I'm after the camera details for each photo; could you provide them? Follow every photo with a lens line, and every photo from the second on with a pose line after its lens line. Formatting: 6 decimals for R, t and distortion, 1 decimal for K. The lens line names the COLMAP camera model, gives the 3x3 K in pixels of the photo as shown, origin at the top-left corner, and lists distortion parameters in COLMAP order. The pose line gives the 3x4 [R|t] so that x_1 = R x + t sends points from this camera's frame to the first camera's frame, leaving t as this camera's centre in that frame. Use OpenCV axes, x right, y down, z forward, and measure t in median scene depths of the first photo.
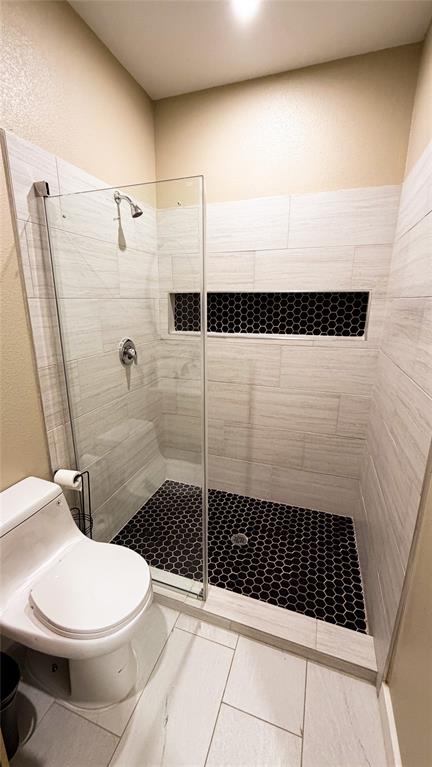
lens RADIAL K [[308.3, 0, 216.2], [0, 308.3, 381.3], [0, 0, 1]] dist [-0.001151, 0.000005]
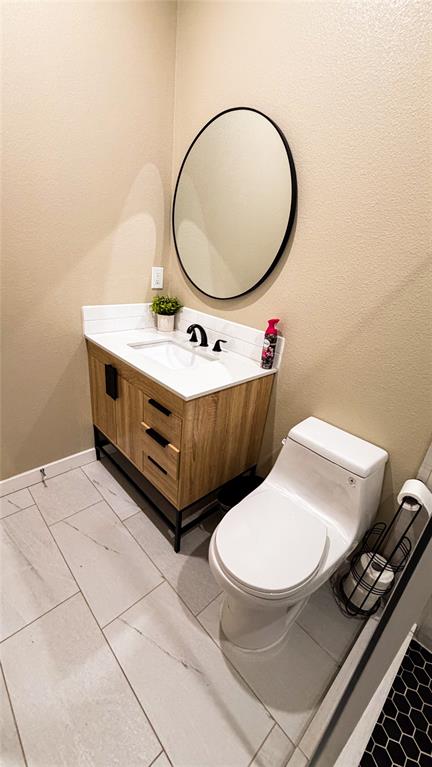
lens RADIAL K [[308.3, 0, 216.2], [0, 308.3, 381.3], [0, 0, 1]] dist [-0.001151, 0.000005]
pose [[-0.457505, 0.309966, -0.833433, 0.289265], [-0.308244, 0.823876, 0.475619, -0.122852], [0.834072, 0.474499, -0.281382, 0.815257]]
